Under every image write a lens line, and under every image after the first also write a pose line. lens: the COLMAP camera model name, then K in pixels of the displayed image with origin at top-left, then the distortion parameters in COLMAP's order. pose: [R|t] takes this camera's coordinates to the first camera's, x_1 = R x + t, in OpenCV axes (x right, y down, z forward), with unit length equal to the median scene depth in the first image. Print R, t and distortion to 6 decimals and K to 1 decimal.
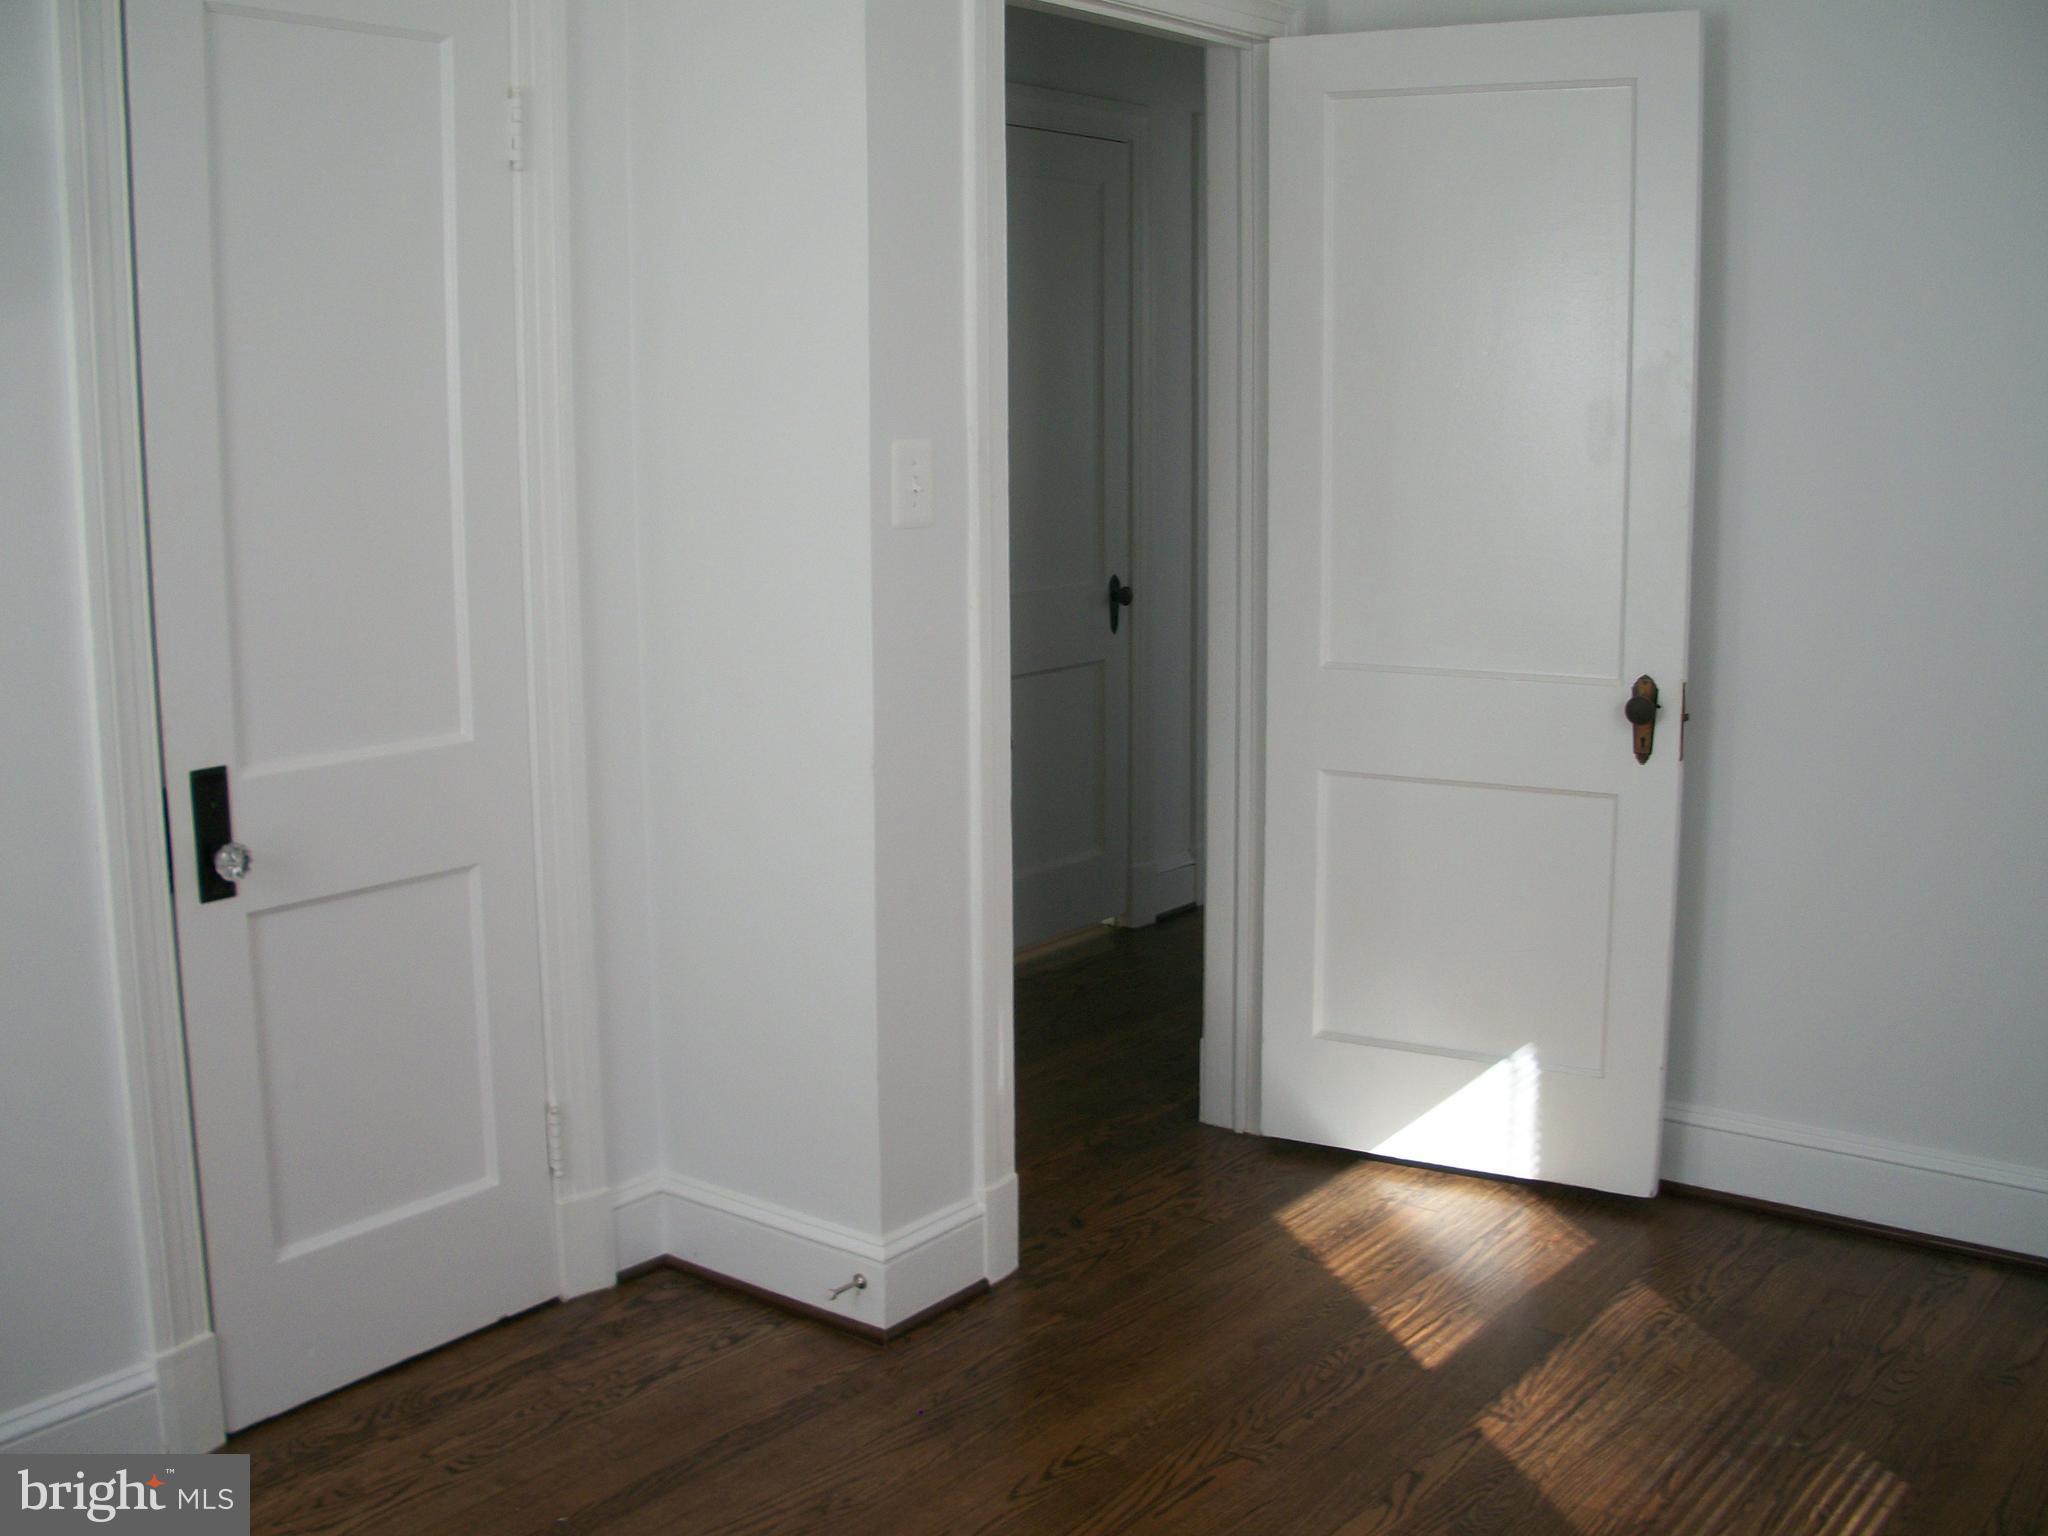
lens RADIAL K [[2135.8, 0, 1024.0], [0, 2135.8, 768.0], [0, 0, 1]] dist [-0.199196, 0.187495]
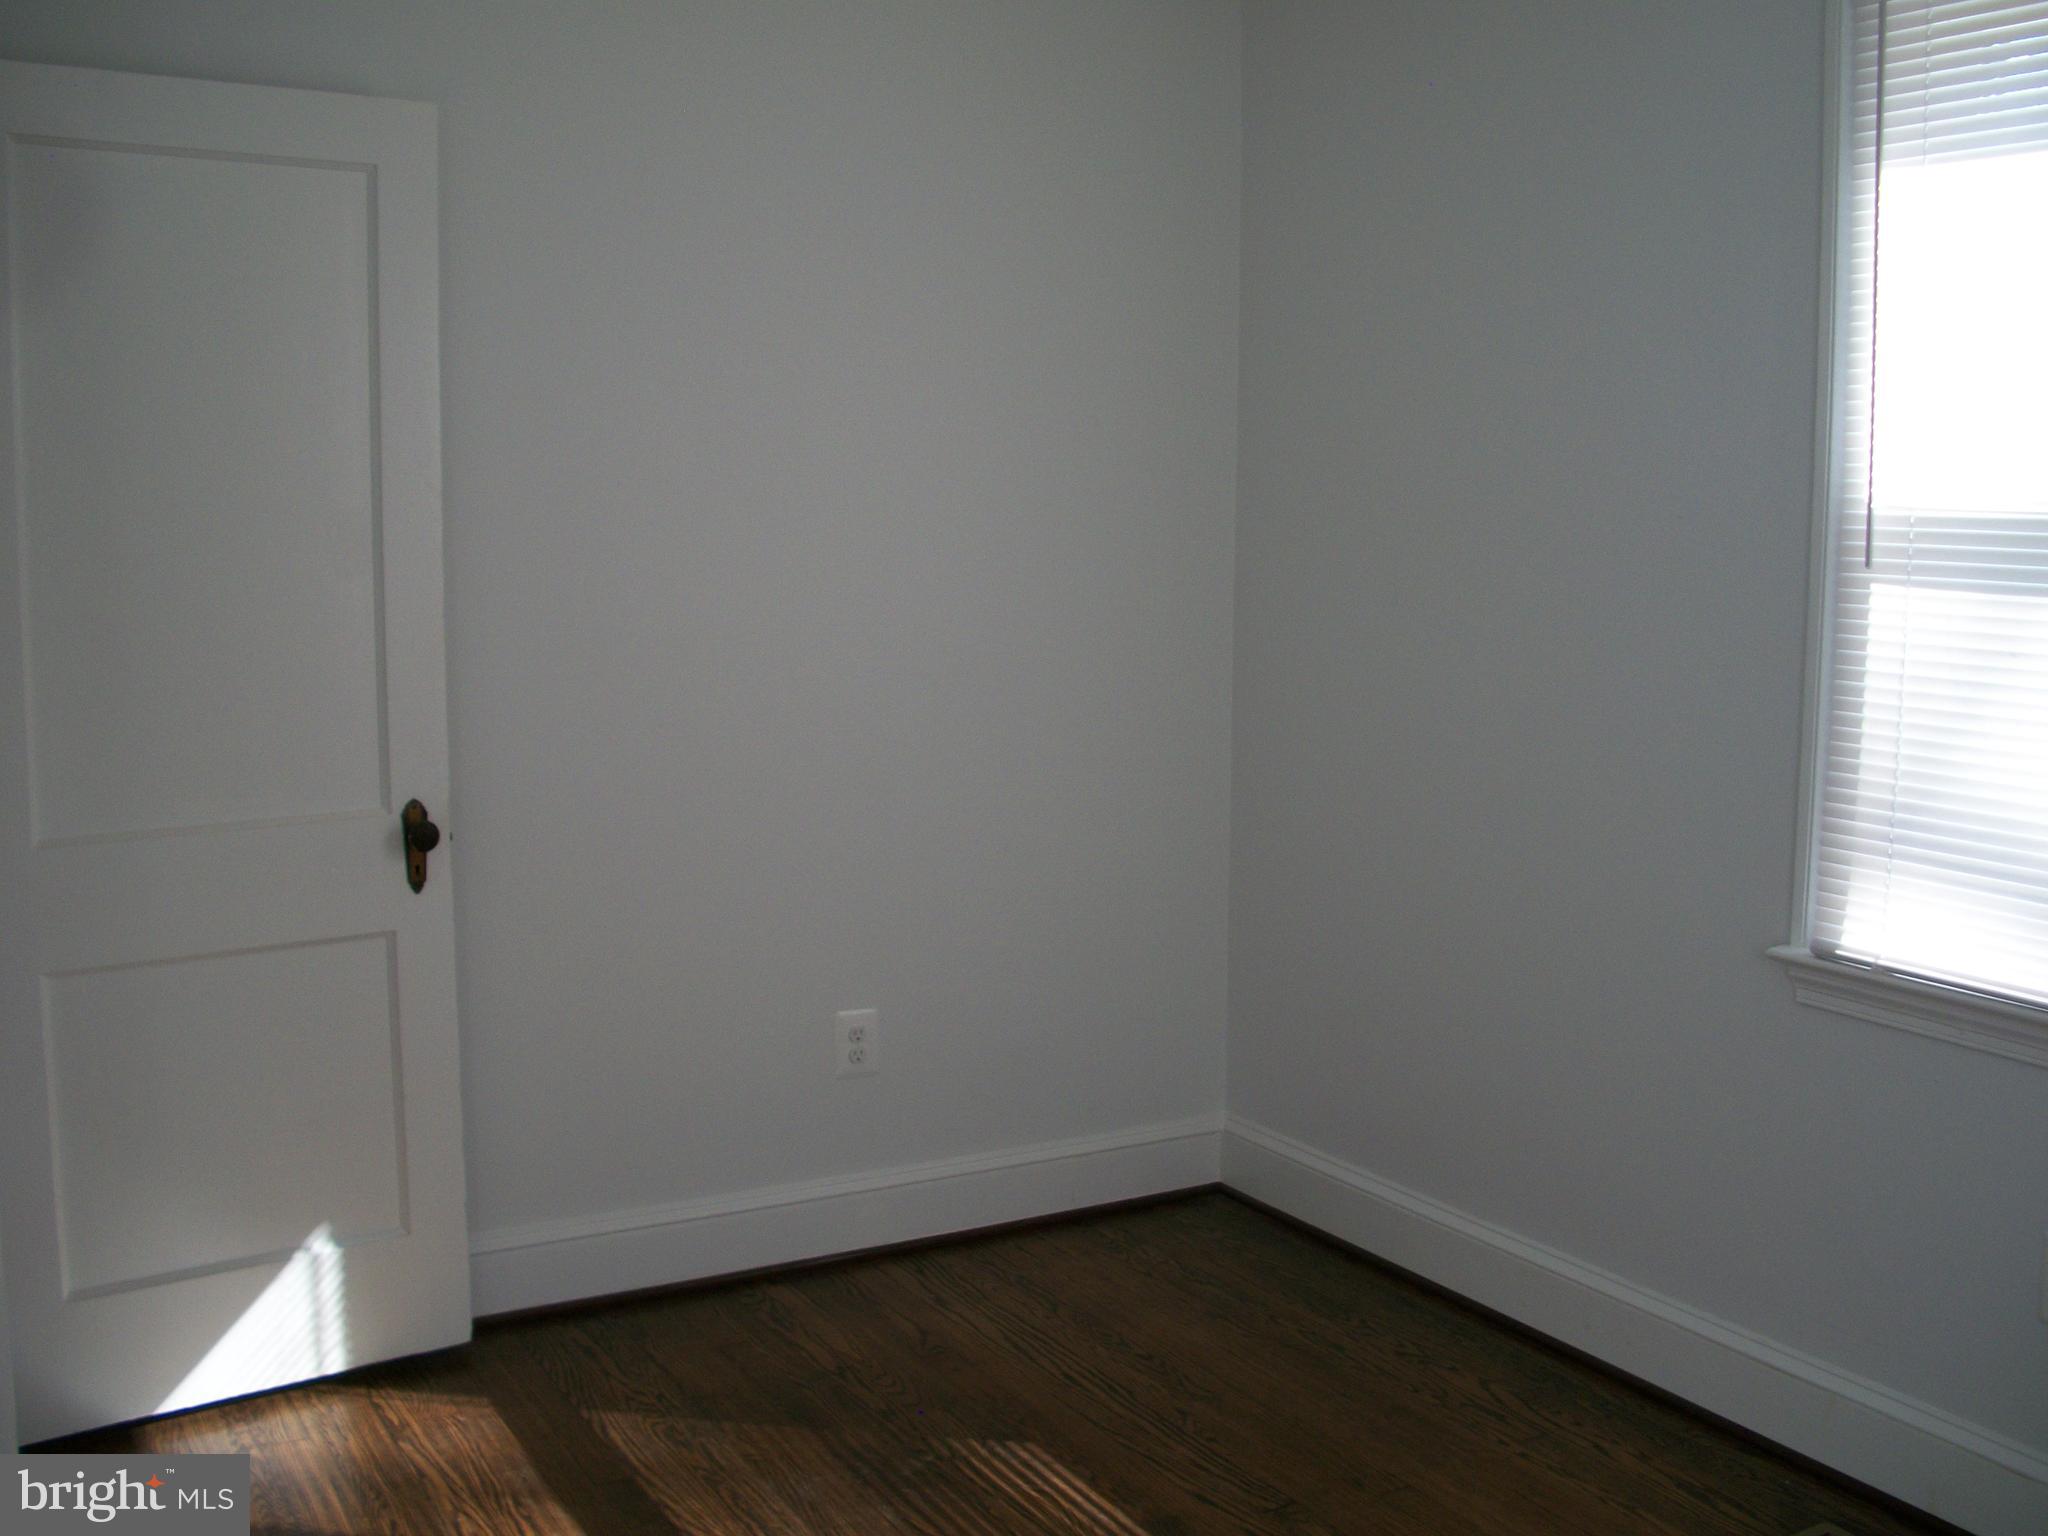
lens RADIAL K [[2135.8, 0, 1024.0], [0, 2135.8, 768.0], [0, 0, 1]] dist [-0.199196, 0.187495]
pose [[0.397982, -0.110642, 0.910697, -0.450304], [0.157889, 0.986149, 0.050810, -0.062338], [-0.903704, 0.123568, 0.409938, 0.361067]]
